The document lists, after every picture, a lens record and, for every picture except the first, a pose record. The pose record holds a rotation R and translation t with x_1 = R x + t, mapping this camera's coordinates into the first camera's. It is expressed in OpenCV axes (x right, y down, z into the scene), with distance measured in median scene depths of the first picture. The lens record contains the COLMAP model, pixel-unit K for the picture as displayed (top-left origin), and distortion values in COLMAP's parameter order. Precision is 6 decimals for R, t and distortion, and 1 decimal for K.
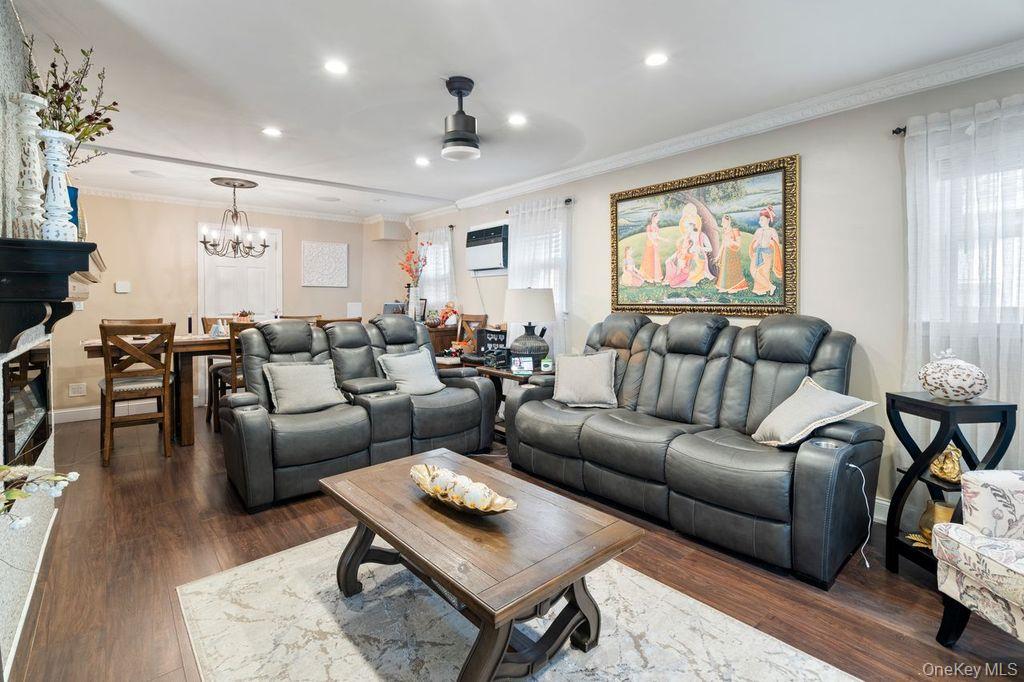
lens RADIAL K [[476.0, 0, 512.7], [0, 476.0, 308.2], [0, 0, 1]] dist [-0.004510, 0.000172]
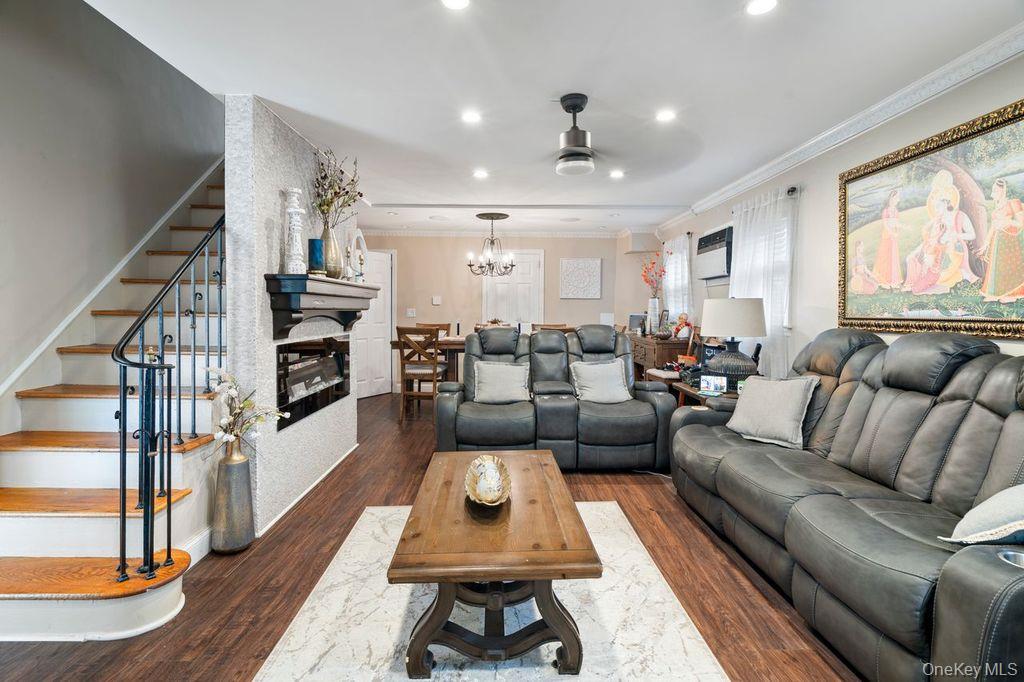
lens RADIAL K [[473.3, 0, 512.7], [0, 473.3, 322.4], [0, 0, 1]] dist [0.000425, 0.001428]
pose [[0.778106, 0.020241, -0.627807, 0.310459], [-0.016463, 0.999794, 0.011830, -0.001600], [0.627917, 0.001131, 0.778279, 0.085701]]
